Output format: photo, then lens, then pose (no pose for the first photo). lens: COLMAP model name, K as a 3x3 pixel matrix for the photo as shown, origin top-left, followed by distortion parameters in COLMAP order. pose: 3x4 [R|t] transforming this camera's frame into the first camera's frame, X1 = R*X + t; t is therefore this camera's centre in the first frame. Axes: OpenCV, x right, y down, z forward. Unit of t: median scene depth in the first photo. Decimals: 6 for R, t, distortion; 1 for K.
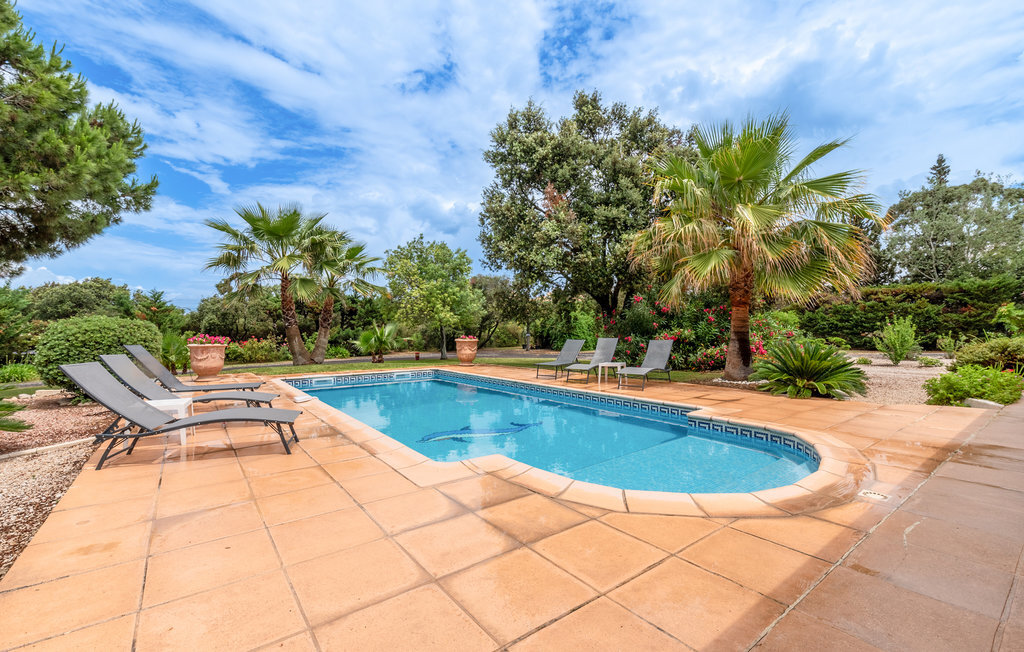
lens RADIAL K [[444.5, 0, 506.7], [0, 444.5, 306.3], [0, 0, 1]] dist [-0.002282, -0.000844]
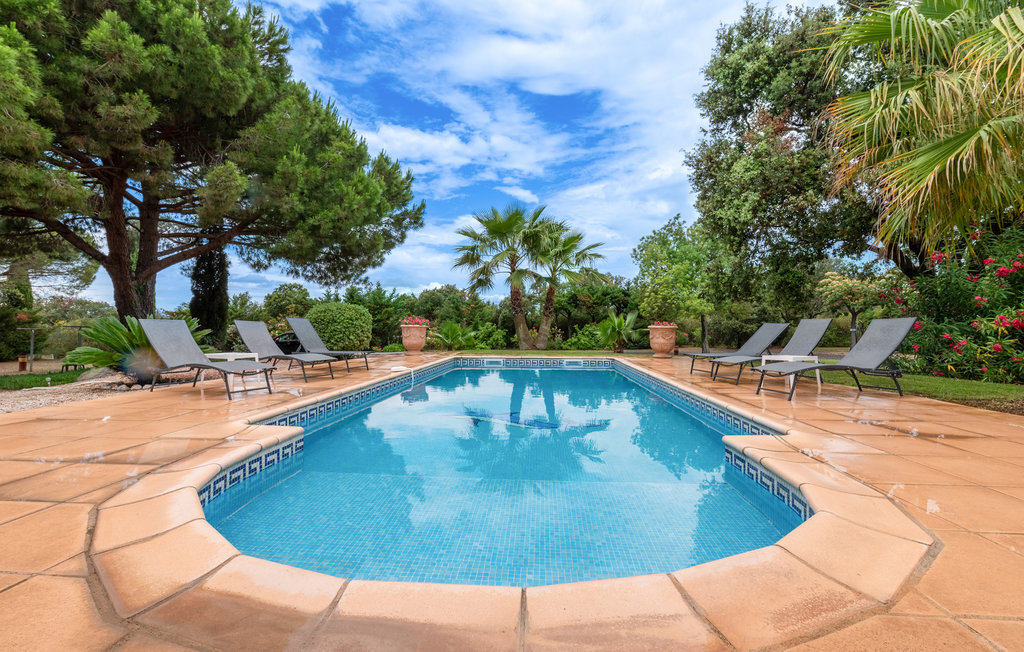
lens RADIAL K [[444.5, 0, 506.7], [0, 444.5, 306.3], [0, 0, 1]] dist [-0.002282, -0.000844]
pose [[0.750295, -0.025296, -0.660618, 1.102584], [0.027188, 0.999603, -0.007398, 0.161556], [0.660543, -0.012411, 0.750685, 0.838416]]
